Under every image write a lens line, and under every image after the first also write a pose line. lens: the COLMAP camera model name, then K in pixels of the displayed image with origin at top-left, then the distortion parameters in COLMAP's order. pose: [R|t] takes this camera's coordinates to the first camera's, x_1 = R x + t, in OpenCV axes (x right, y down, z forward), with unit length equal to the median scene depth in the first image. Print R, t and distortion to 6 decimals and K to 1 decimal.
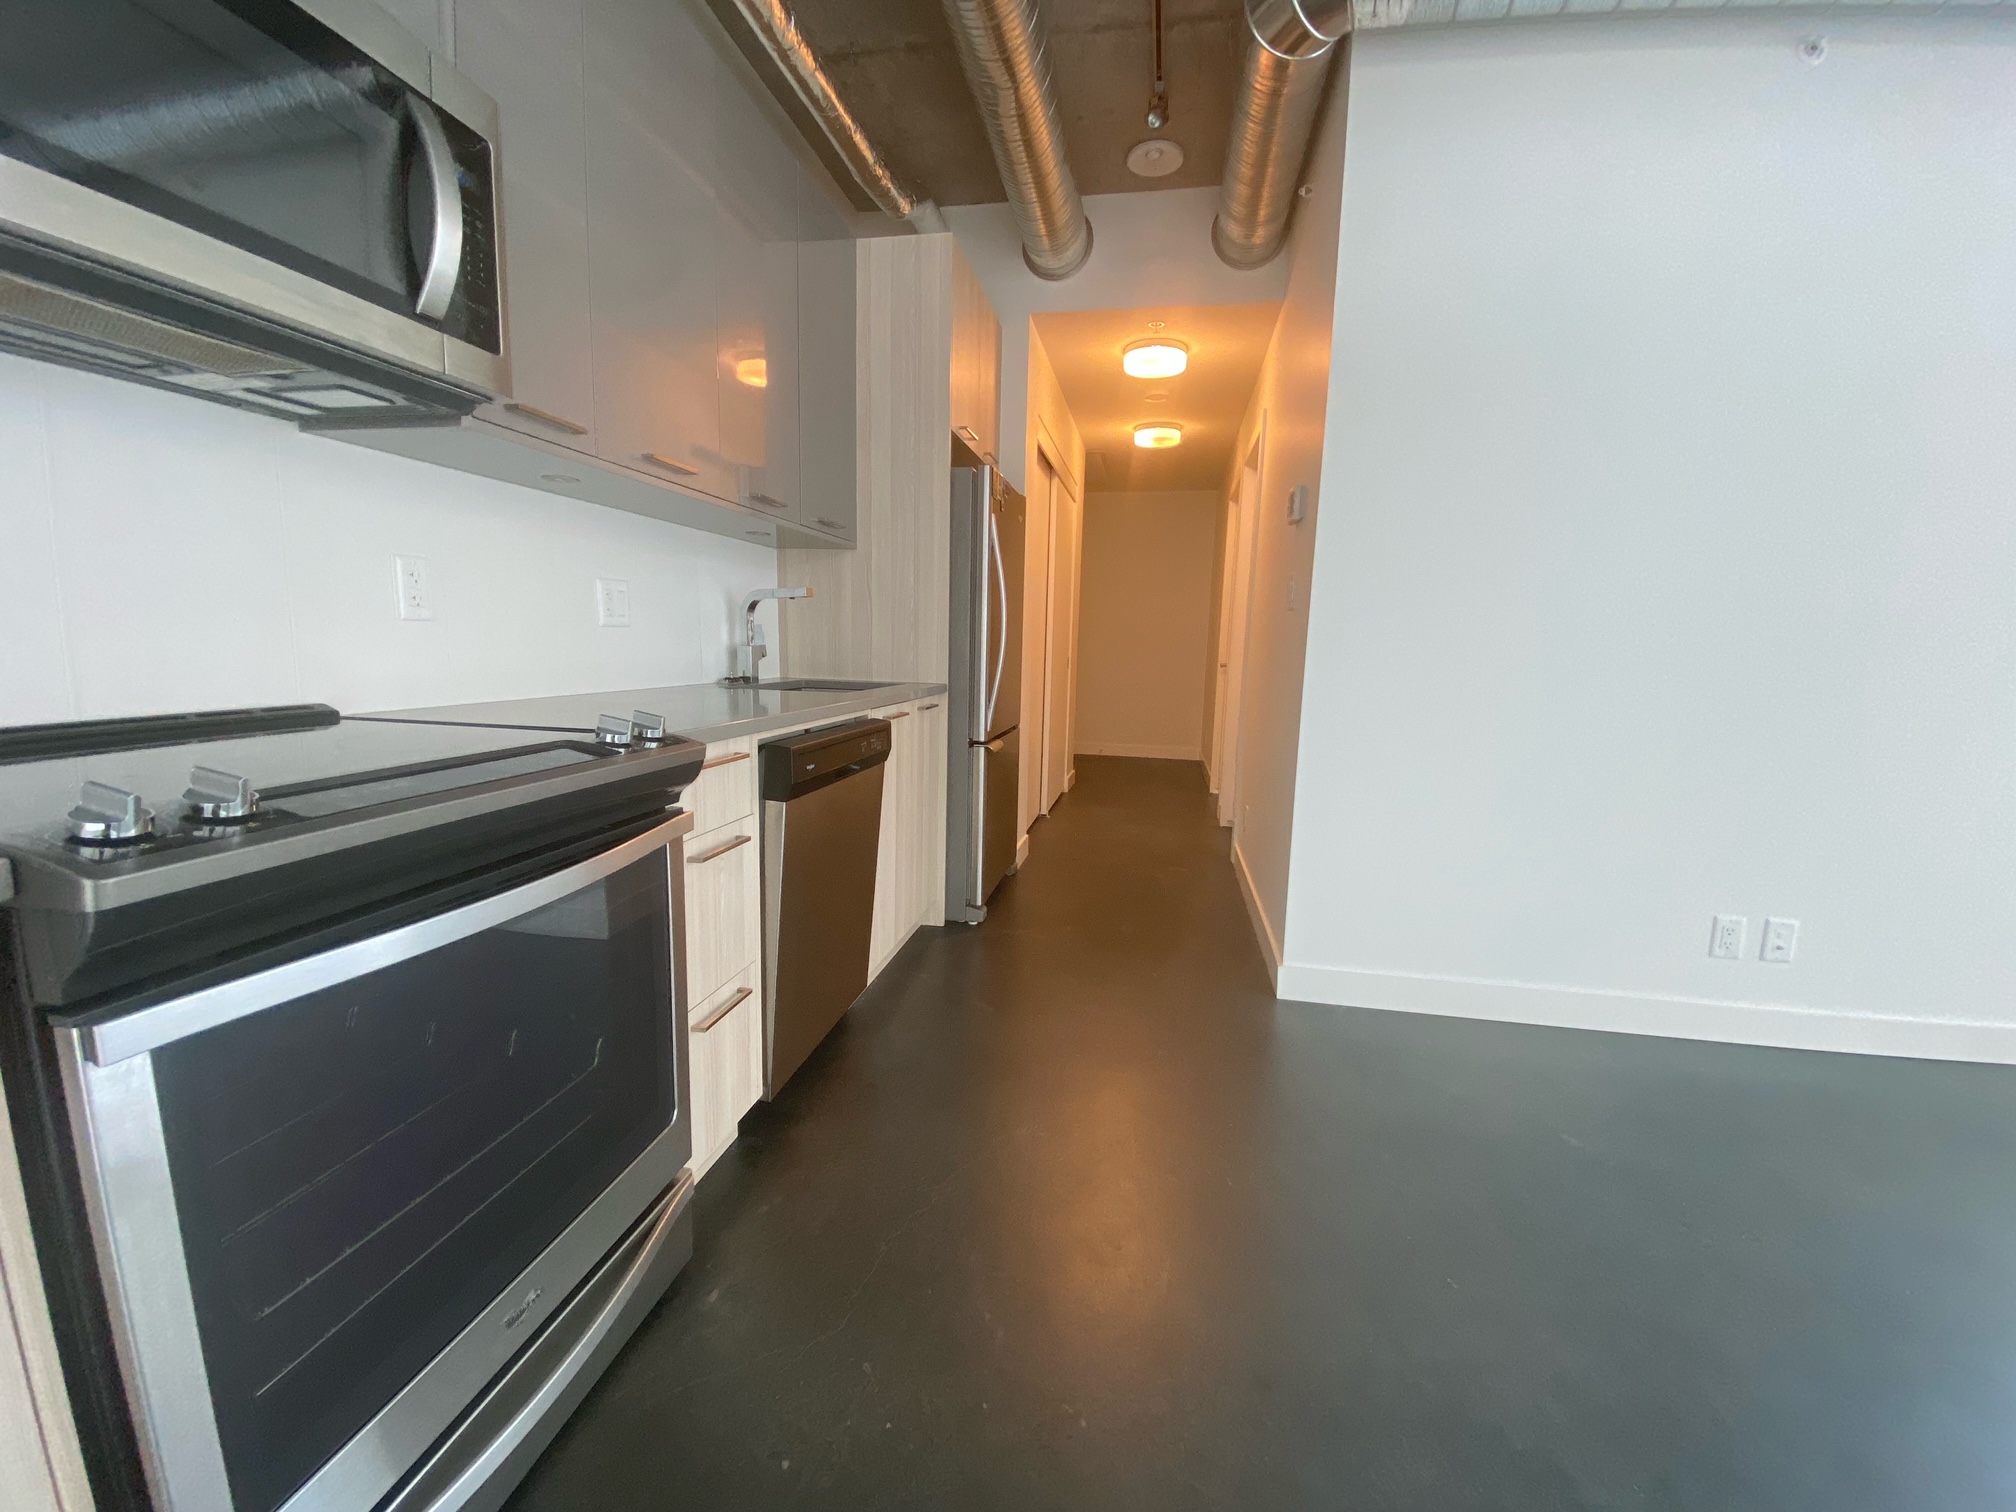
lens RADIAL K [[811.2, 0, 1001.7], [0, 811.2, 756.2], [0, 0, 1]] dist [0.014137, -0.017736]
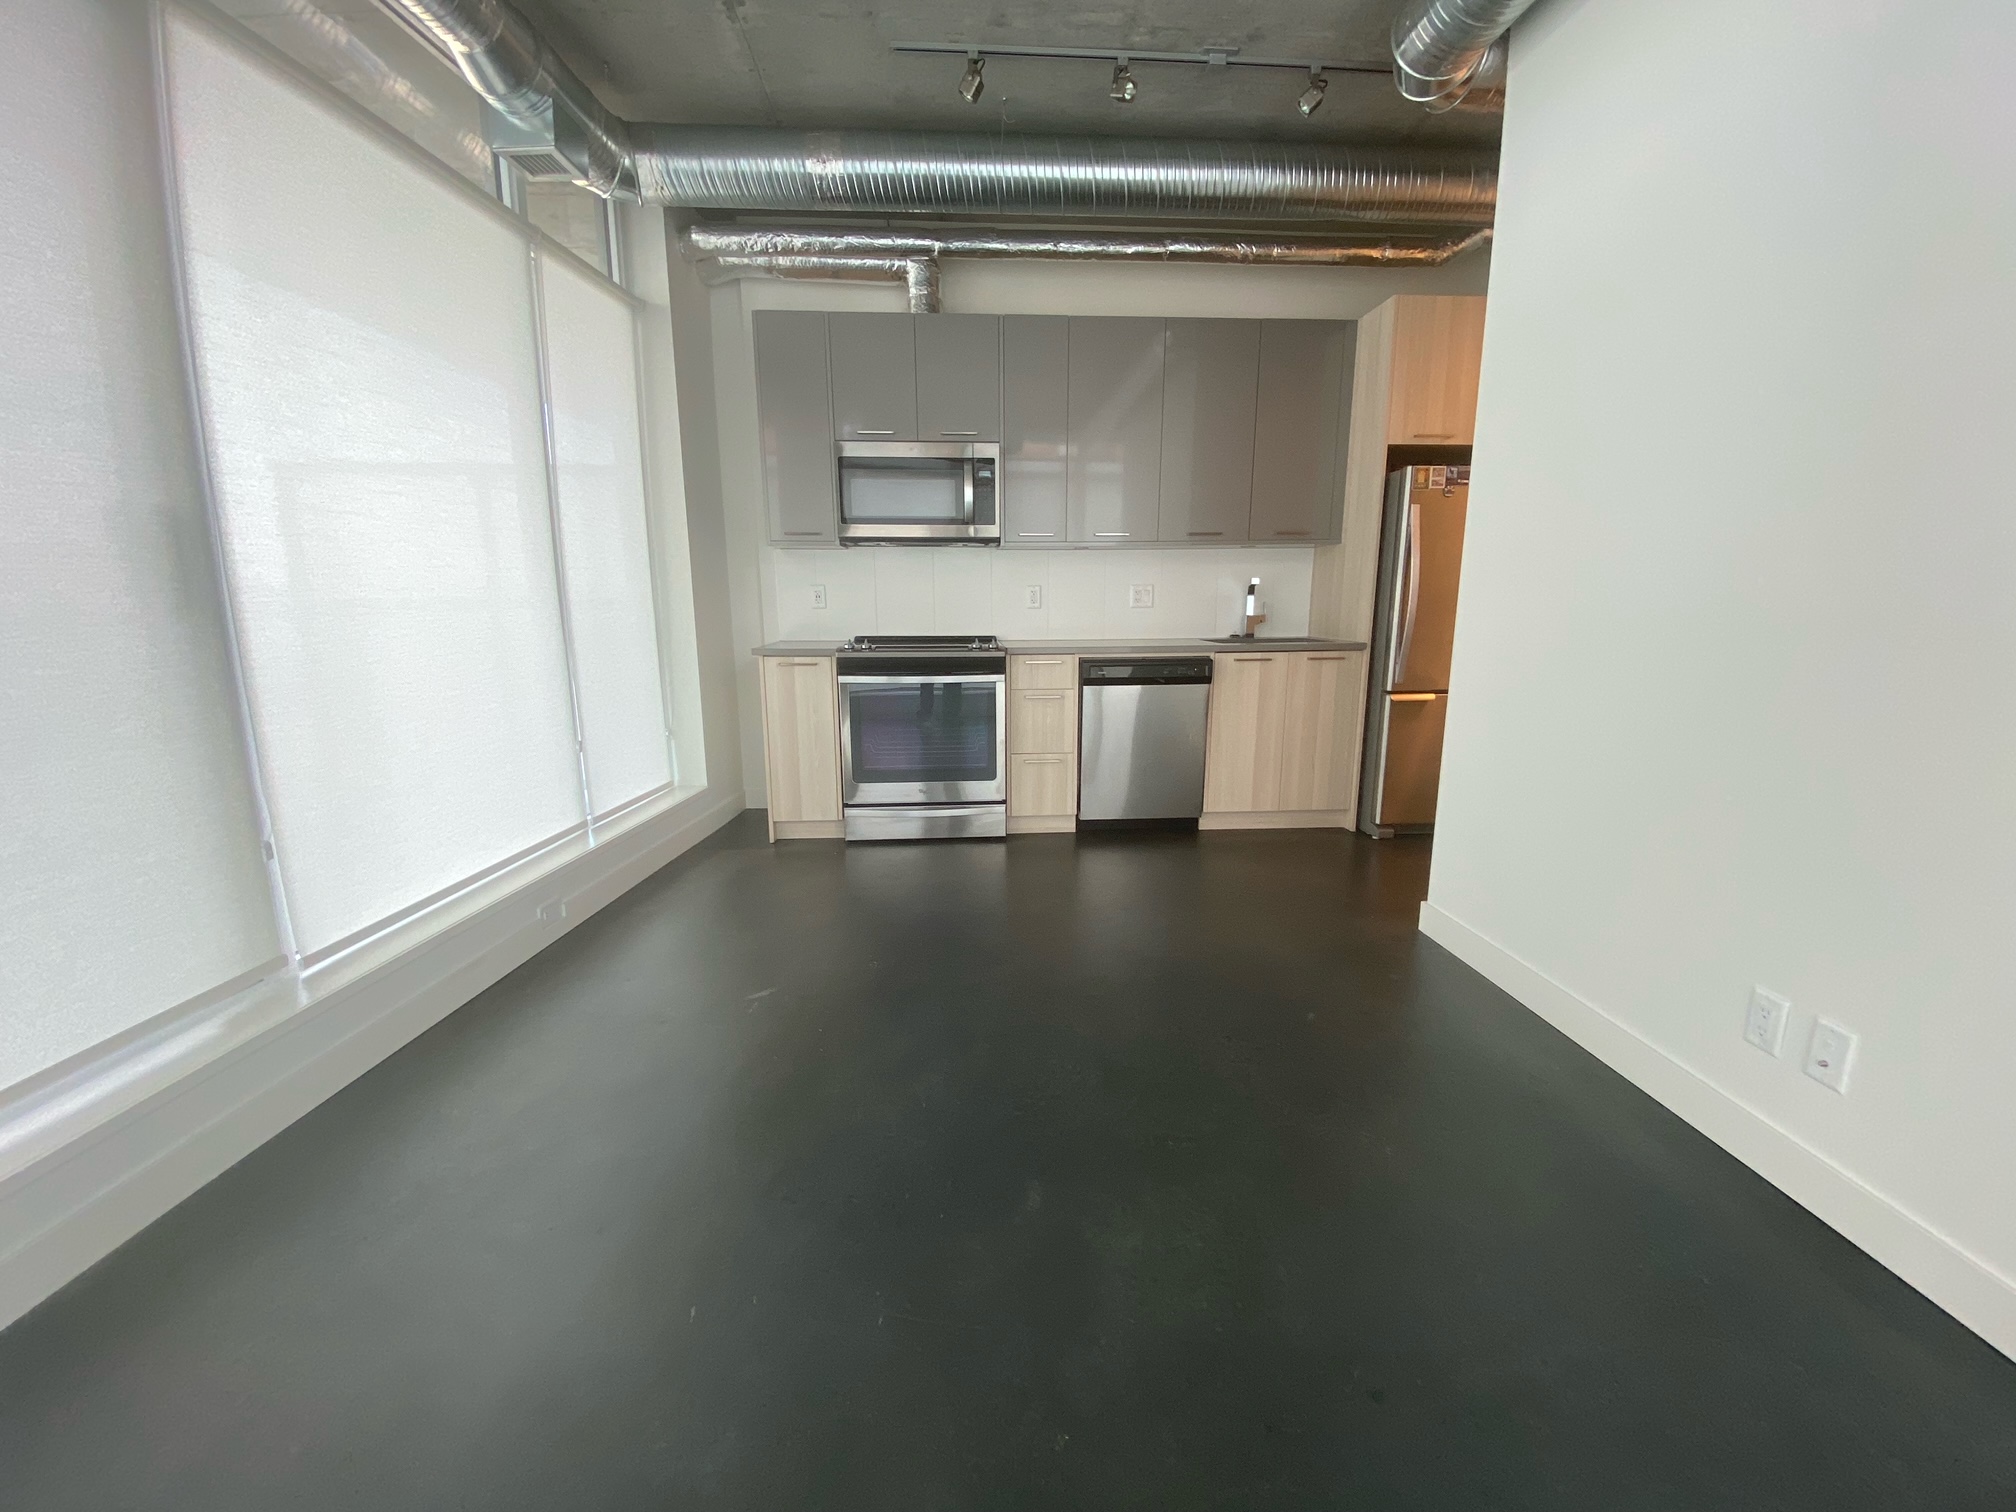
lens RADIAL K [[825.1, 0, 998.9], [0, 825.1, 766.2], [0, 0, 1]] dist [0.018645, -0.018979]
pose [[0.236672, 0.171364, -0.956358, 1.401356], [-0.125317, 0.981485, 0.144854, -0.019583], [0.963474, 0.085565, 0.253765, 0.140156]]
